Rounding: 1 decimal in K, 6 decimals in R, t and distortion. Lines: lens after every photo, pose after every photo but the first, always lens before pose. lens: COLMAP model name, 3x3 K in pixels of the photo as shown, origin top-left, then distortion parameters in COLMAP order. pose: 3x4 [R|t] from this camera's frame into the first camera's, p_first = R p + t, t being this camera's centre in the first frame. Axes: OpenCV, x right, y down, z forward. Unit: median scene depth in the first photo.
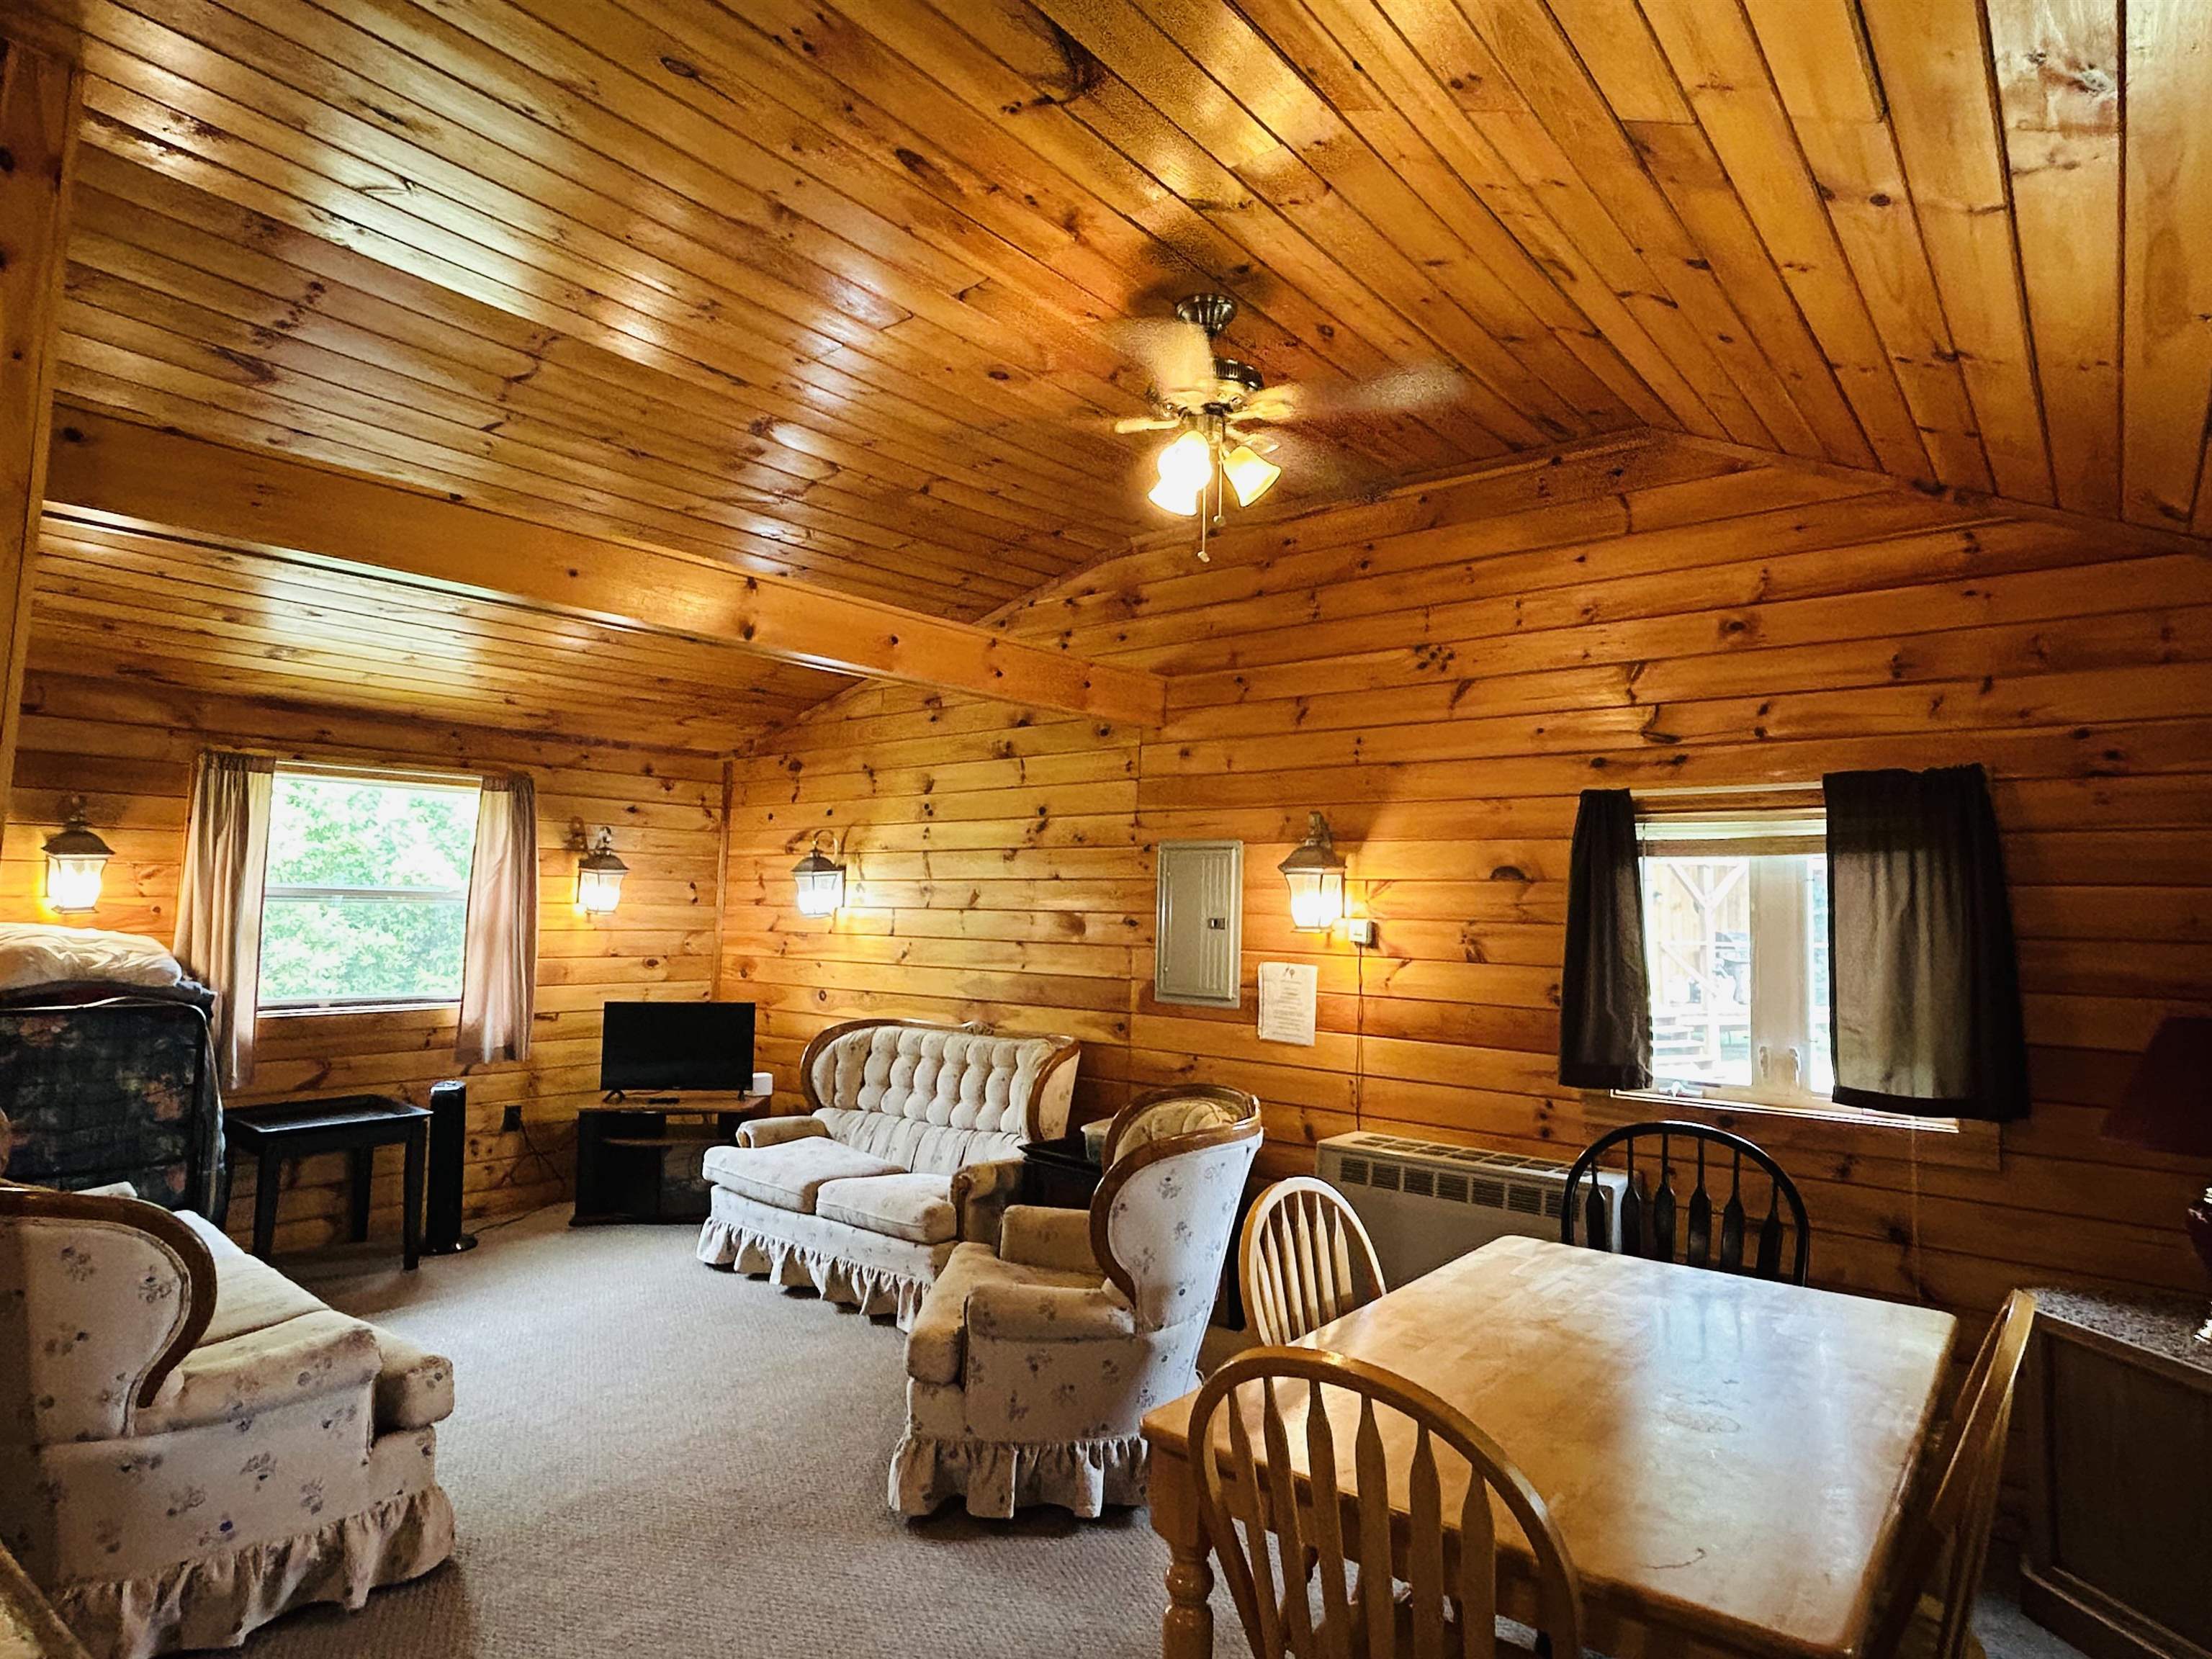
lens RADIAL K [[1231.5, 0, 1102.0], [0, 1231.5, 820.8], [0, 0, 1]] dist [0.000709, -0.001671]
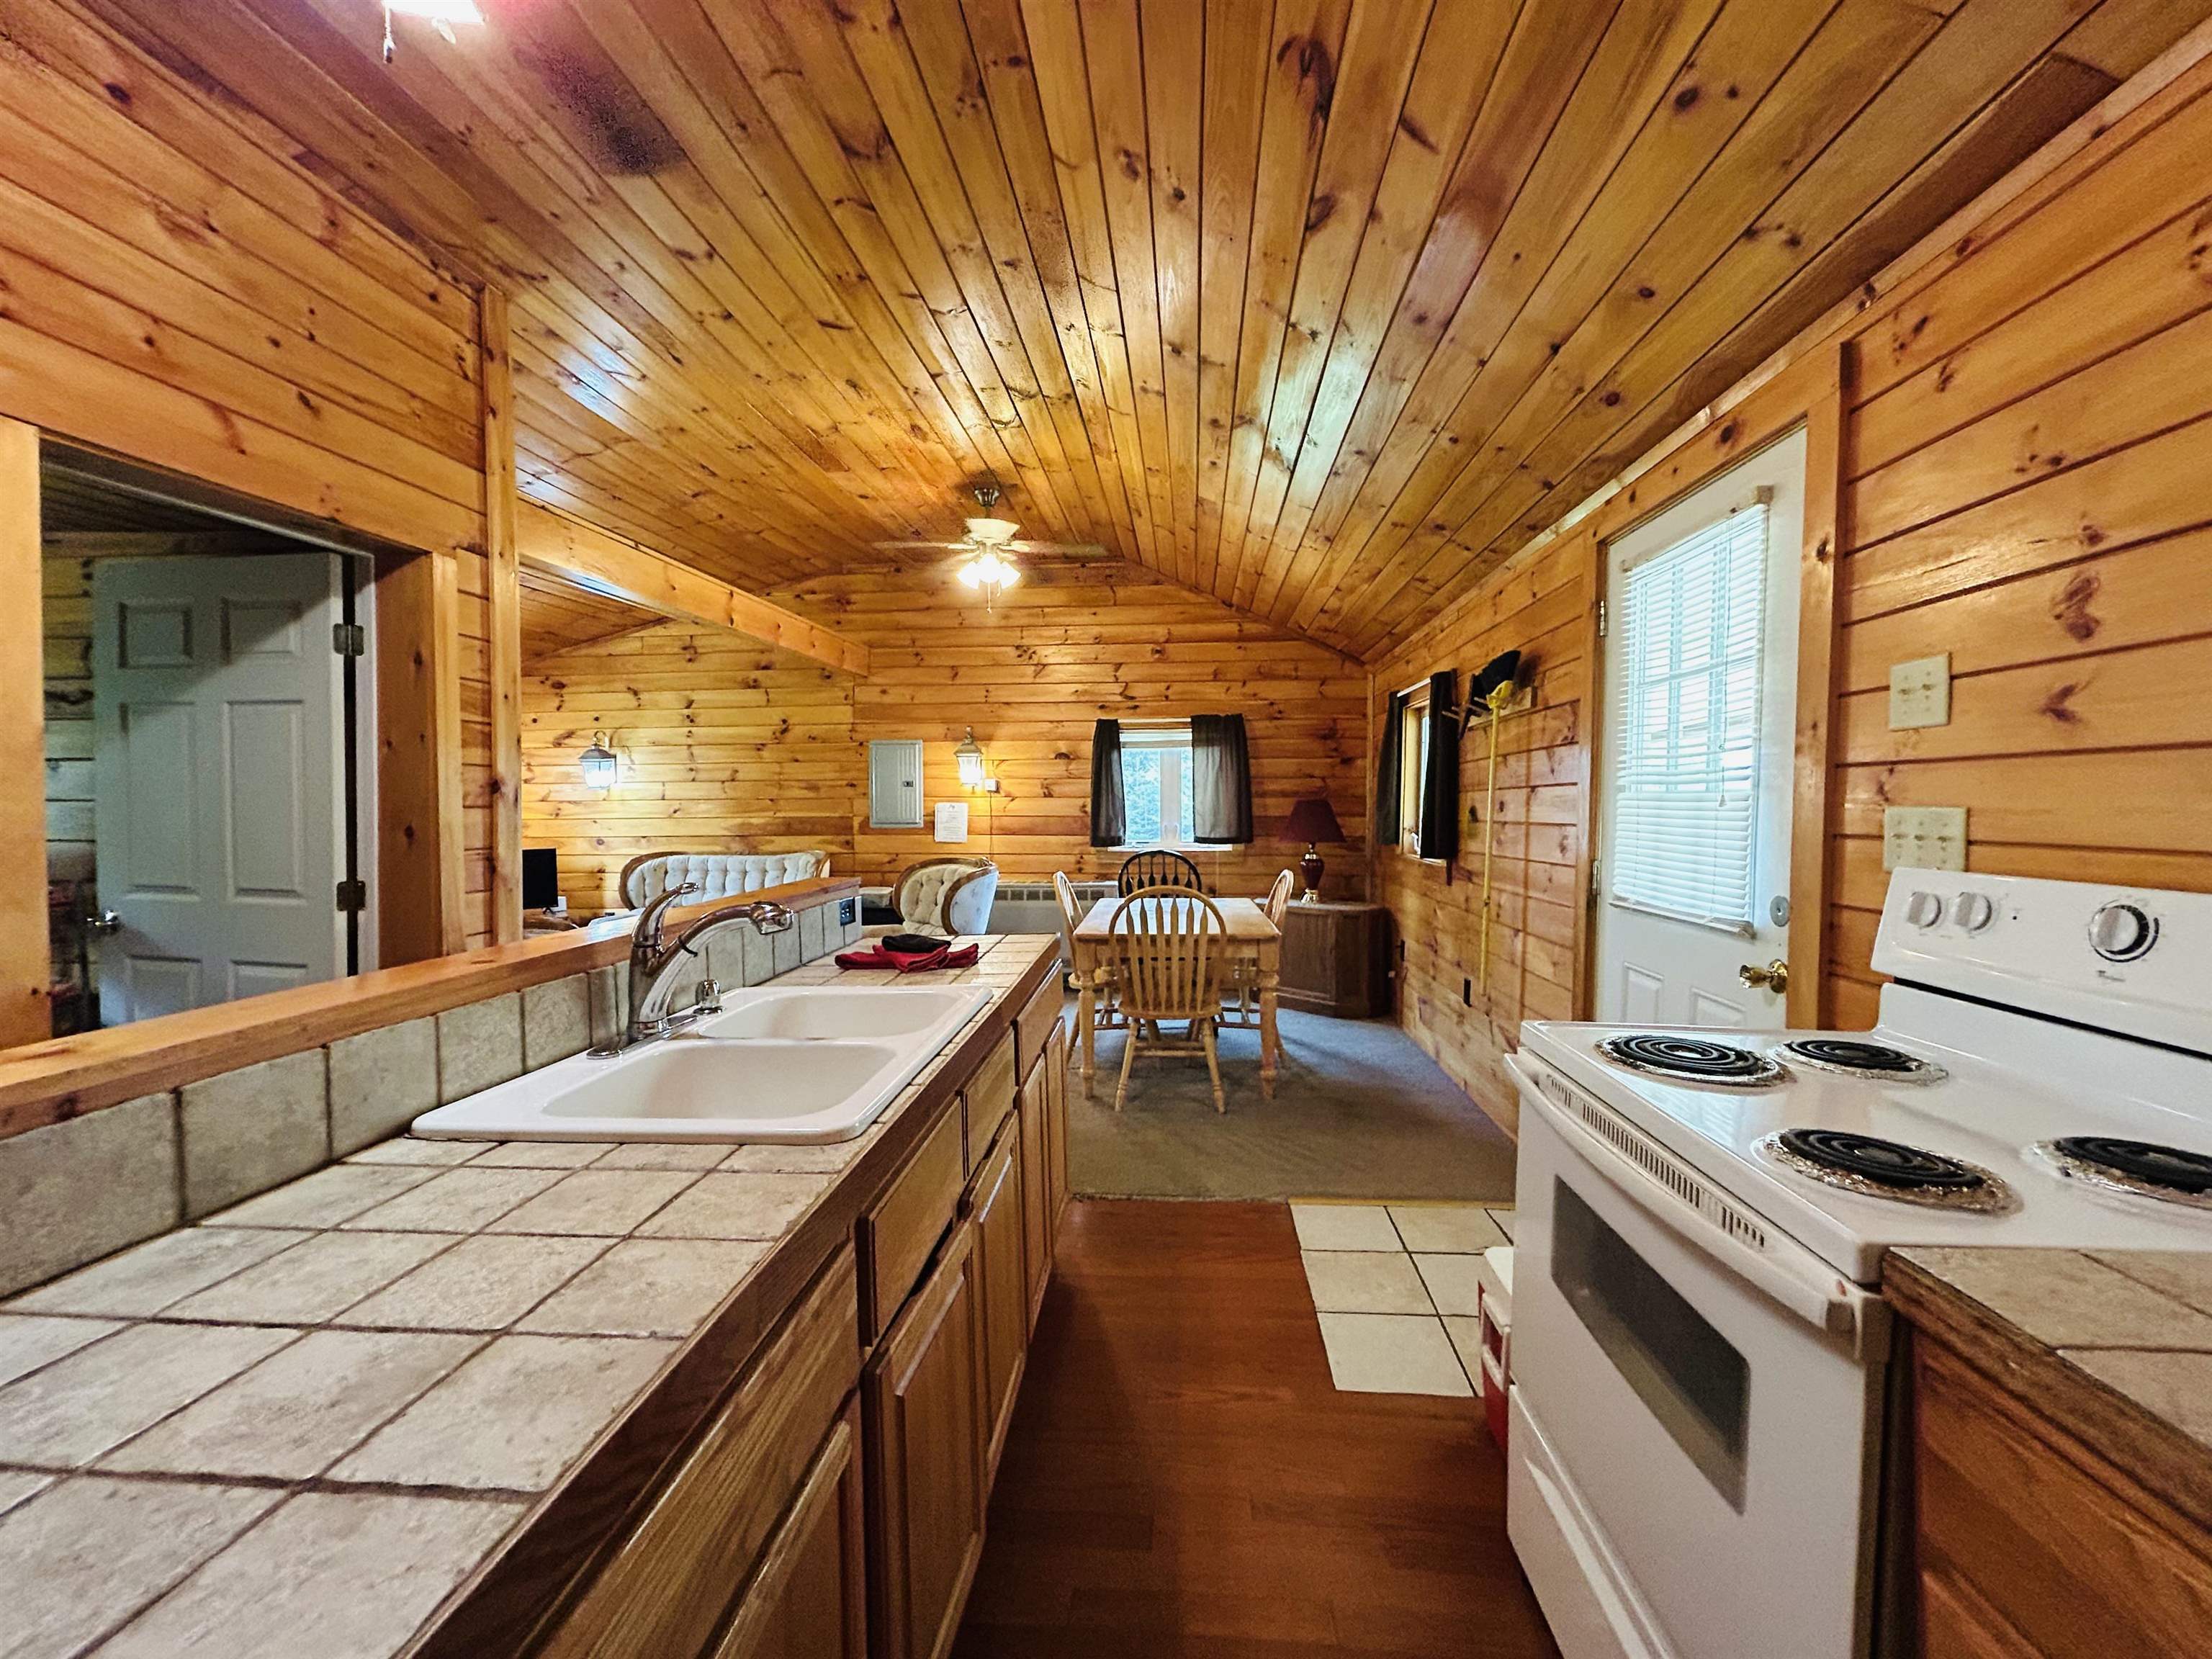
lens RADIAL K [[882.5, 0, 1094.6], [0, 882.5, 822.6], [0, 0, 1]] dist [0.000414, -0.000675]
pose [[0.829326, -0.048244, 0.556679, -0.404484], [-0.015045, 0.993977, 0.108556, -0.008739], [-0.558563, -0.098403, 0.823604, -0.271866]]
